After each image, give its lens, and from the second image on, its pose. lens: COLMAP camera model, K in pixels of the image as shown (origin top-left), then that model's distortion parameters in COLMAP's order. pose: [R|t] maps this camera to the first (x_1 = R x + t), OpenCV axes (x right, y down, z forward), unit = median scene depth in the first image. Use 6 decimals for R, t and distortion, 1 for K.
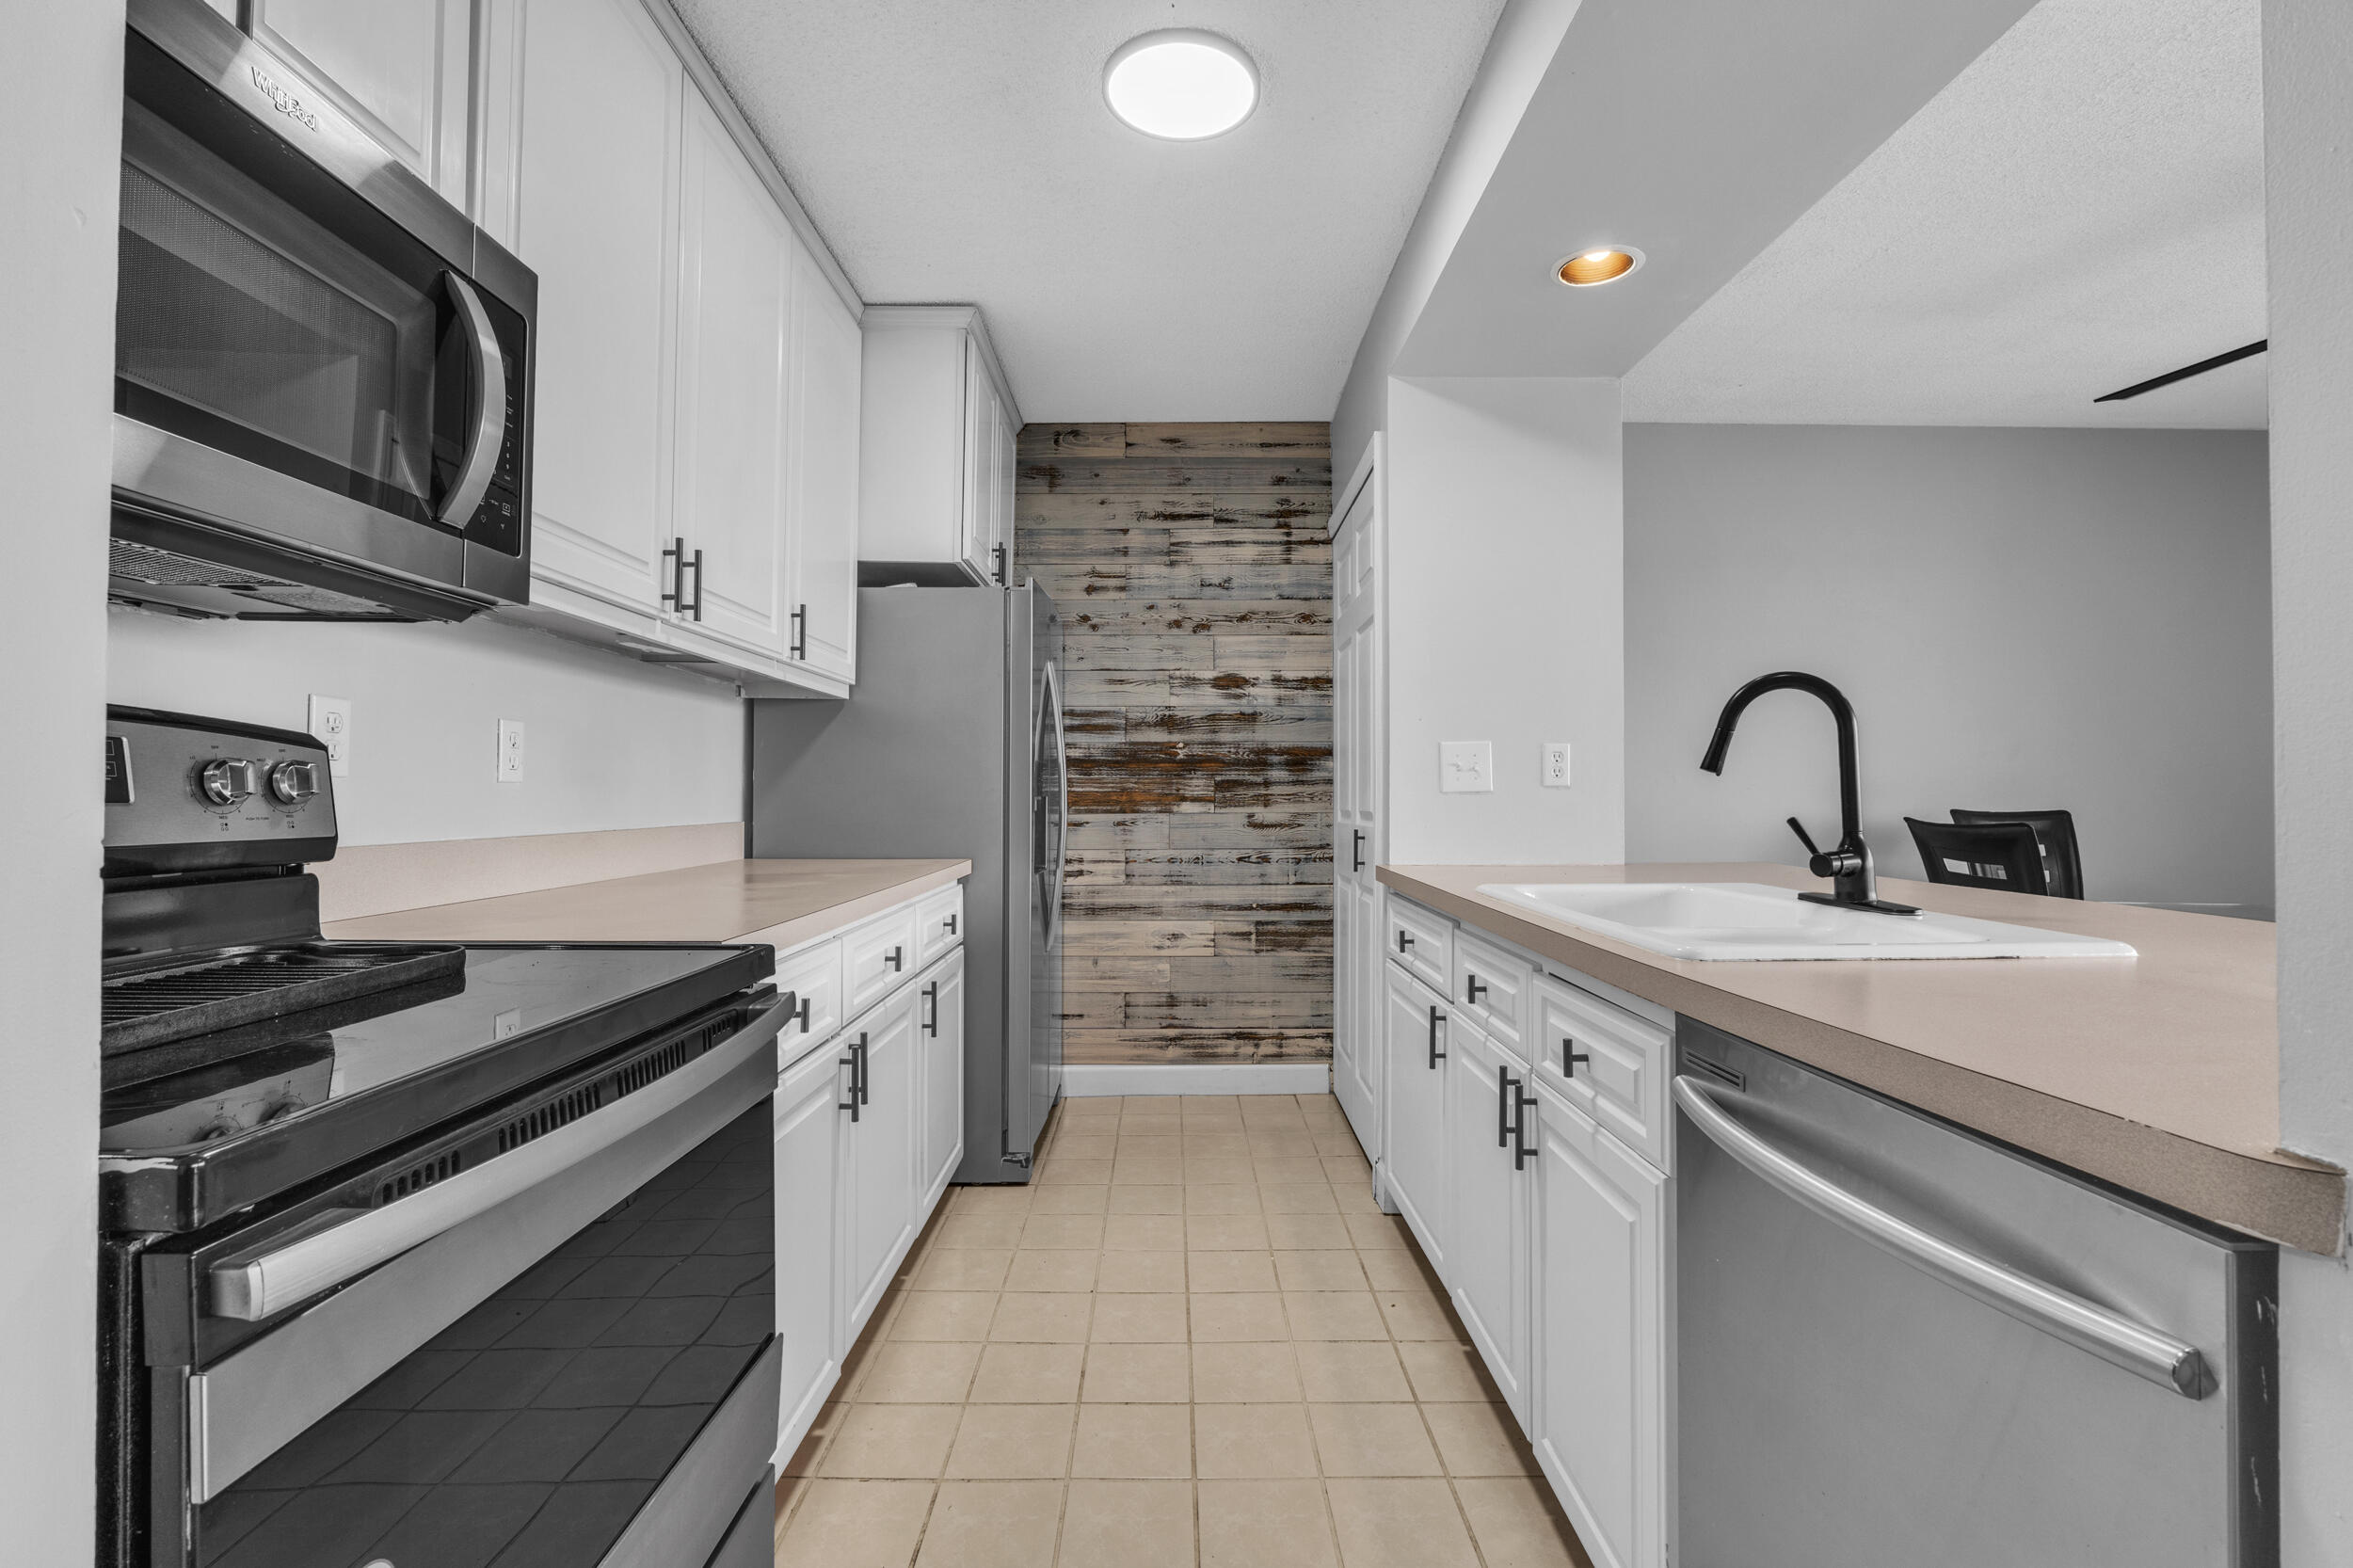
lens RADIAL K [[1041.5, 0, 1183.6], [0, 1041.5, 780.5], [0, 0, 1]] dist [-0.014484, 0.000419]
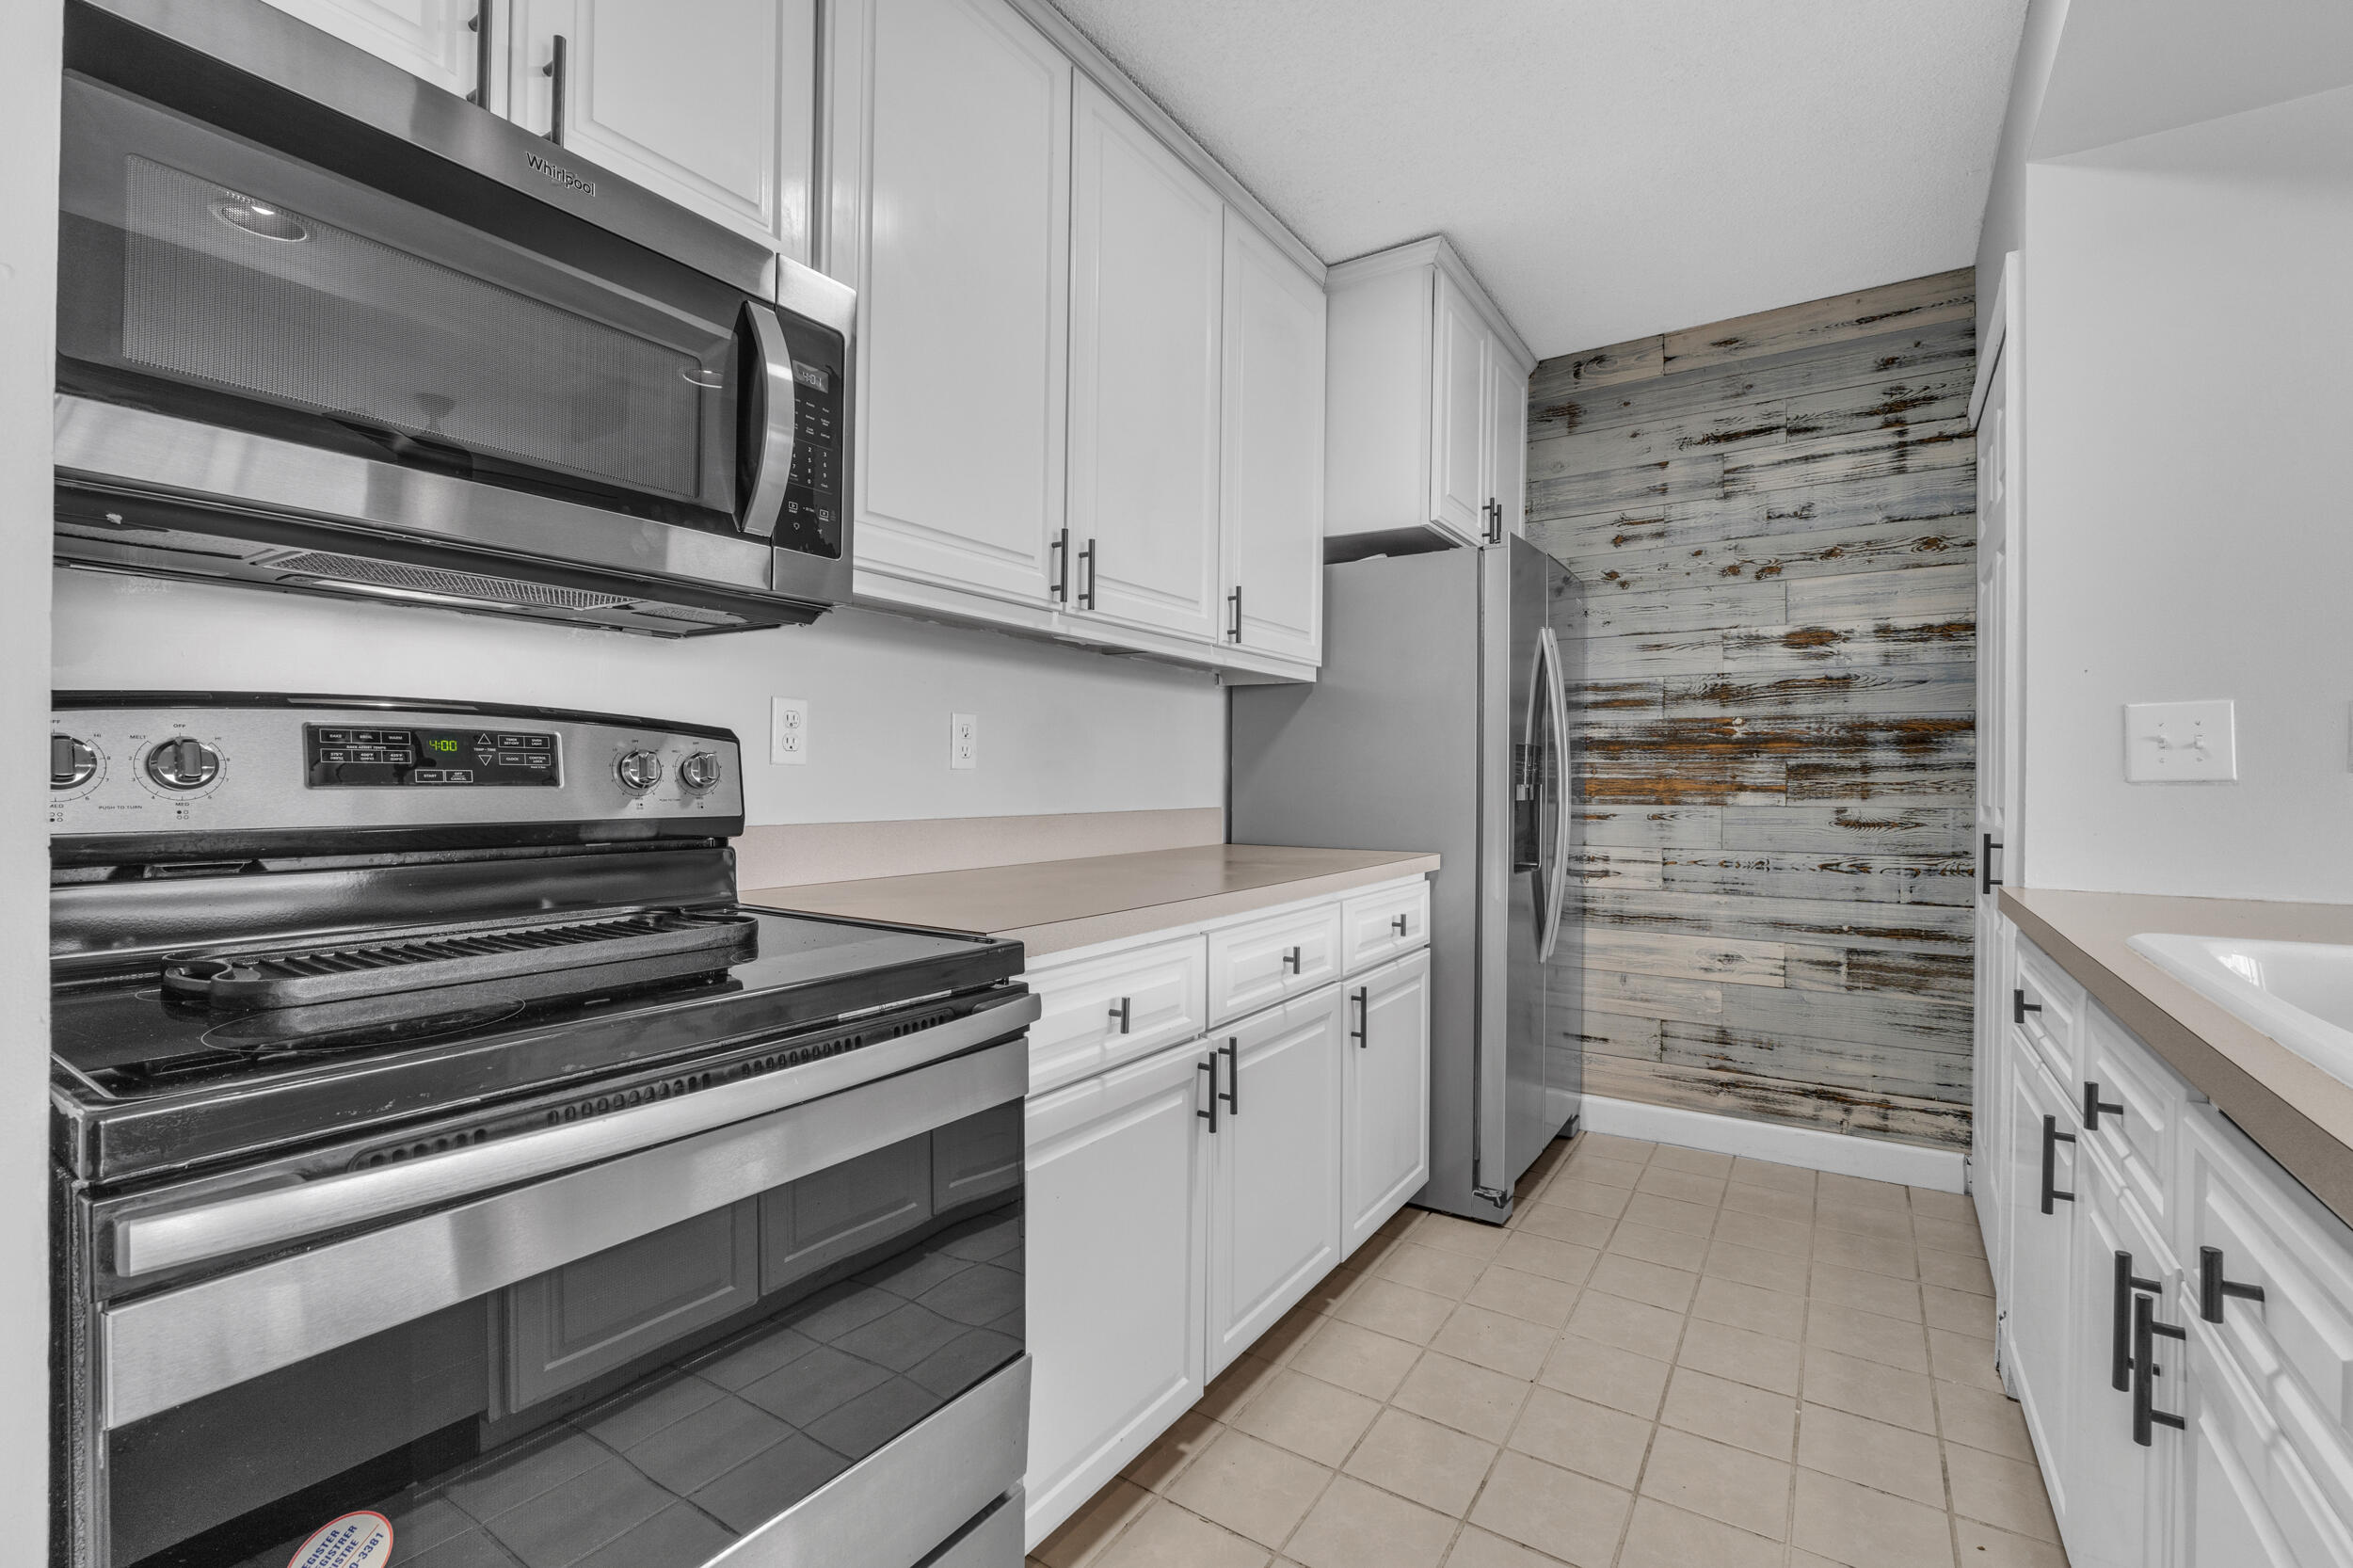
lens RADIAL K [[1031.5, 0, 1180.4], [0, 1031.5, 780.5], [0, 0, 1]] dist [-0.010849, 0.000442]
pose [[0.830900, 0.003899, -0.556409, 0.081359], [0.003640, 0.999916, 0.012442, 0.000419], [0.556411, -0.012363, 0.830816, 0.102281]]
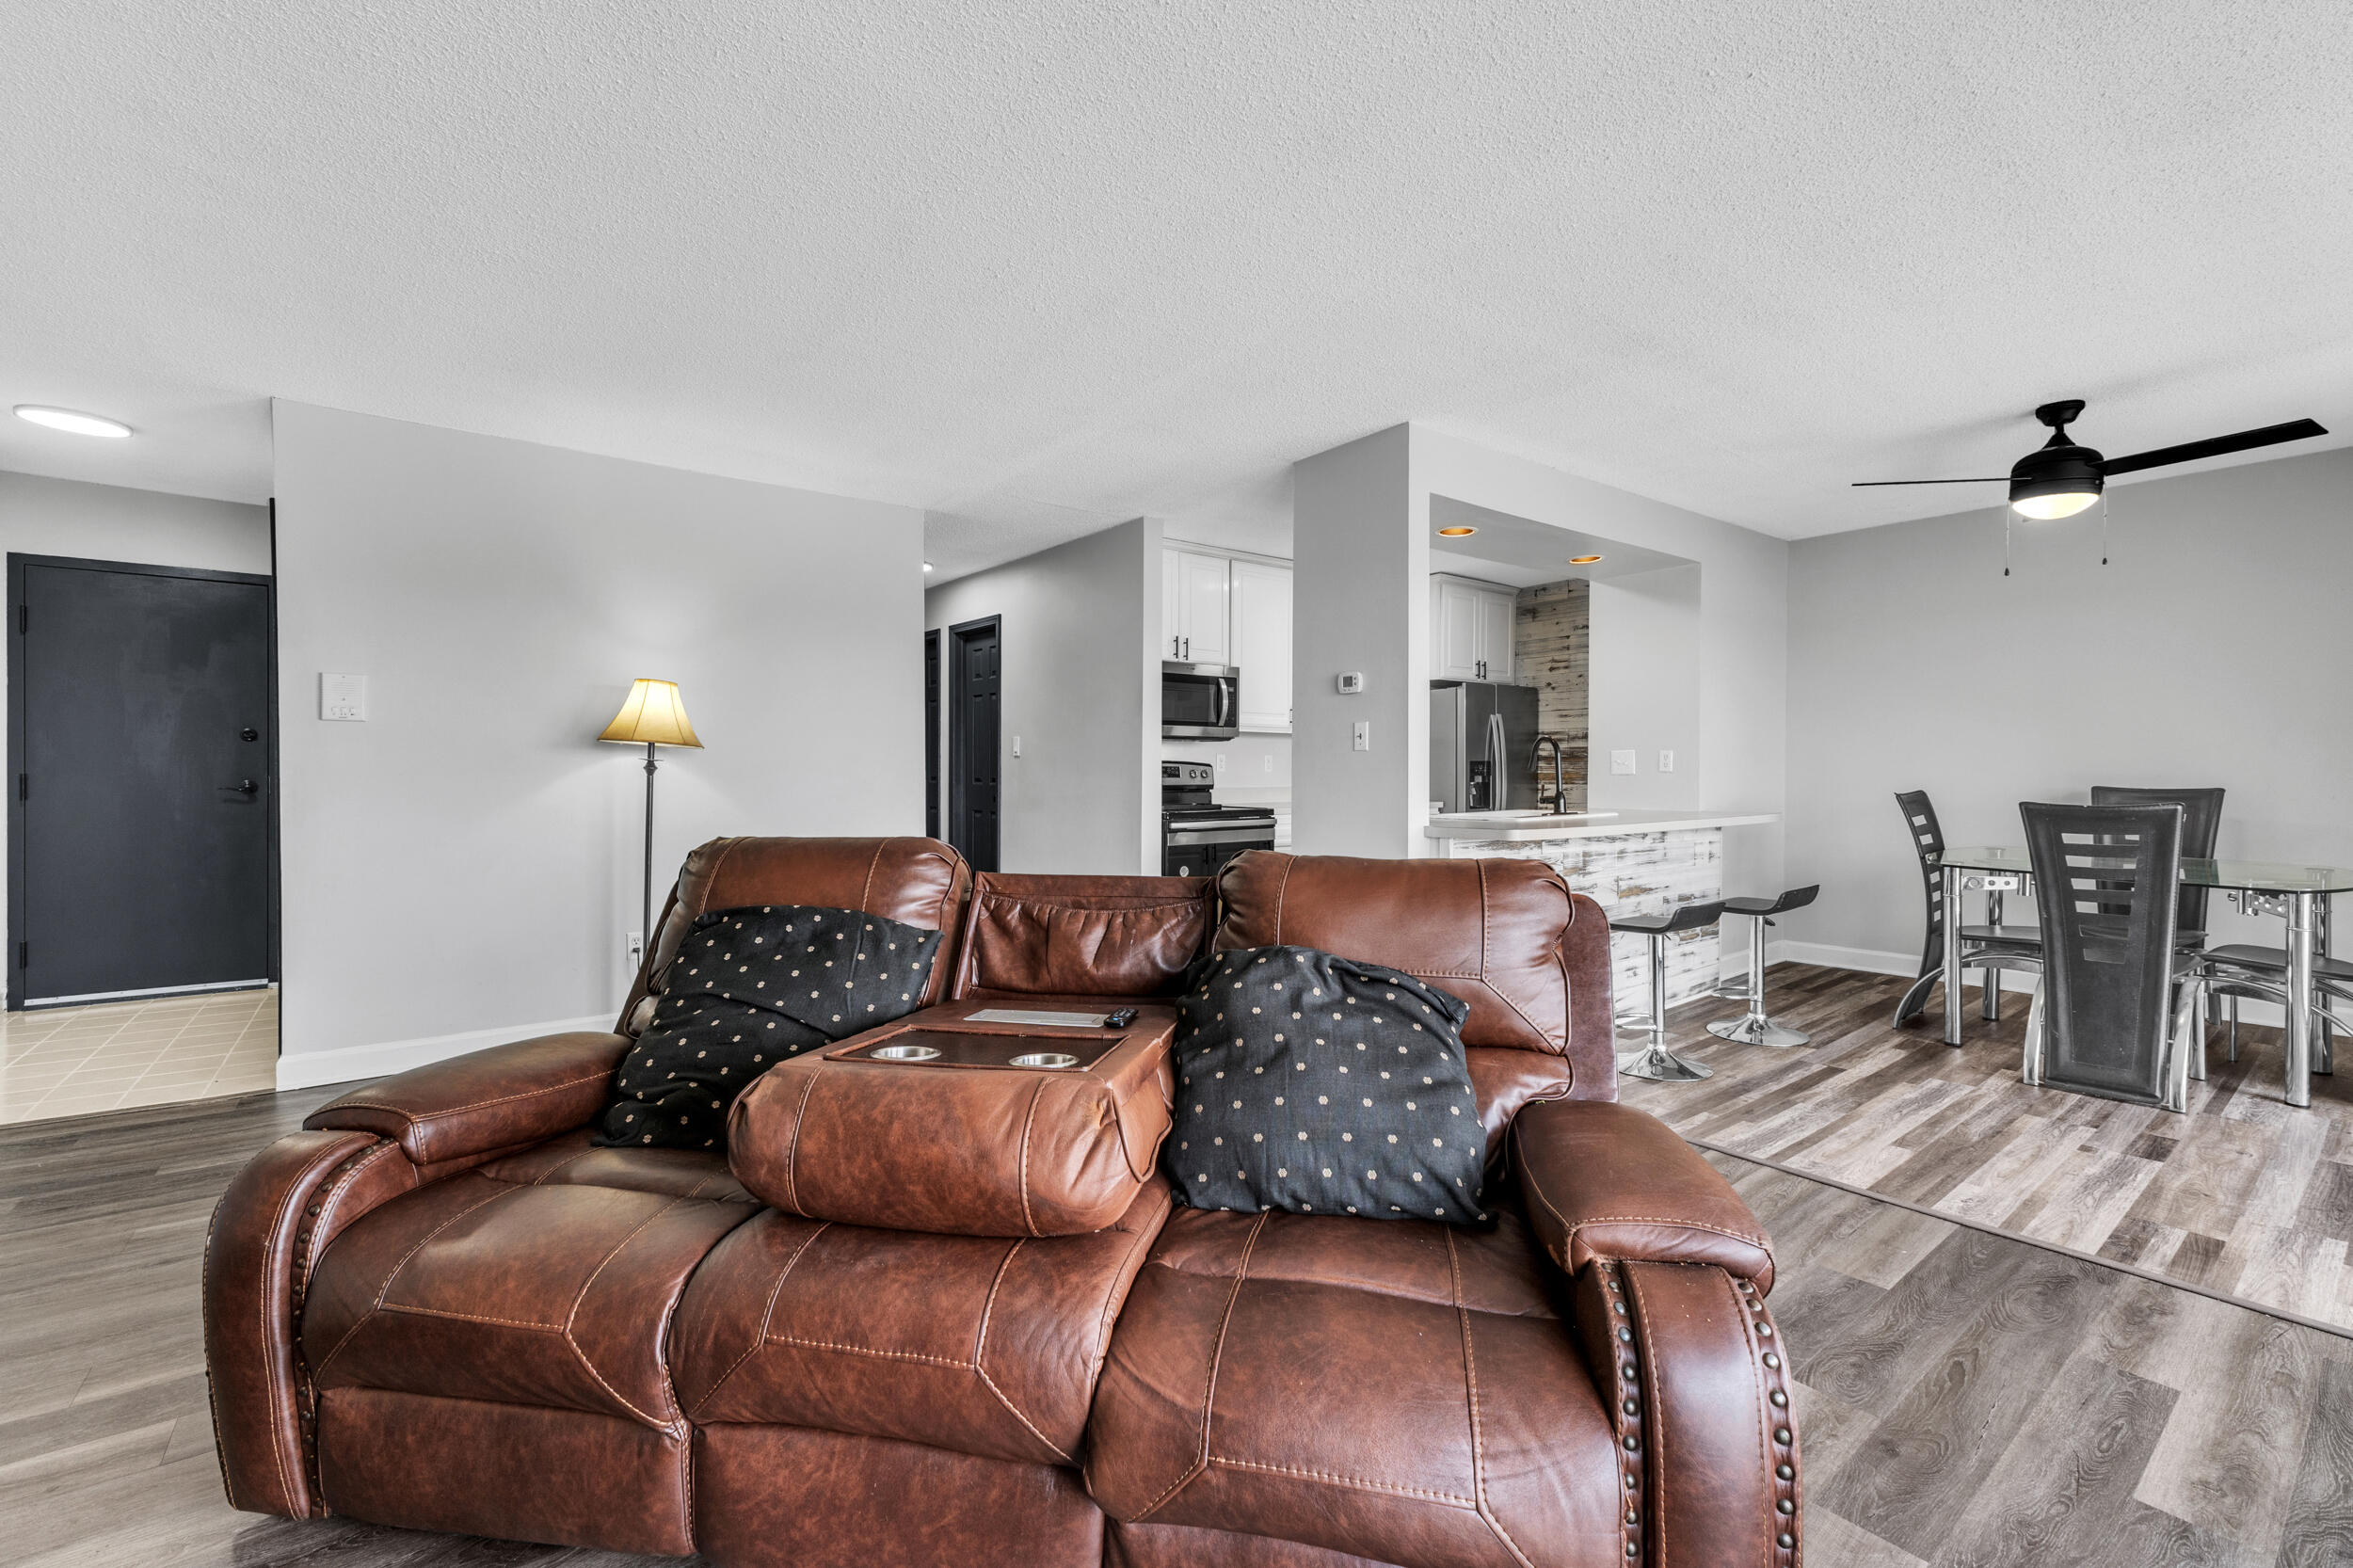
lens RADIAL K [[982.3, 0, 1179.7], [0, 982.3, 780.2], [0, 0, 1]] dist [0.007874, -0.001350]
pose [[0.602142, 0.008233, -0.798347, 0.967352], [0.012163, 0.999736, 0.019484, -0.019906], [0.798296, -0.021442, 0.601883, -0.671535]]
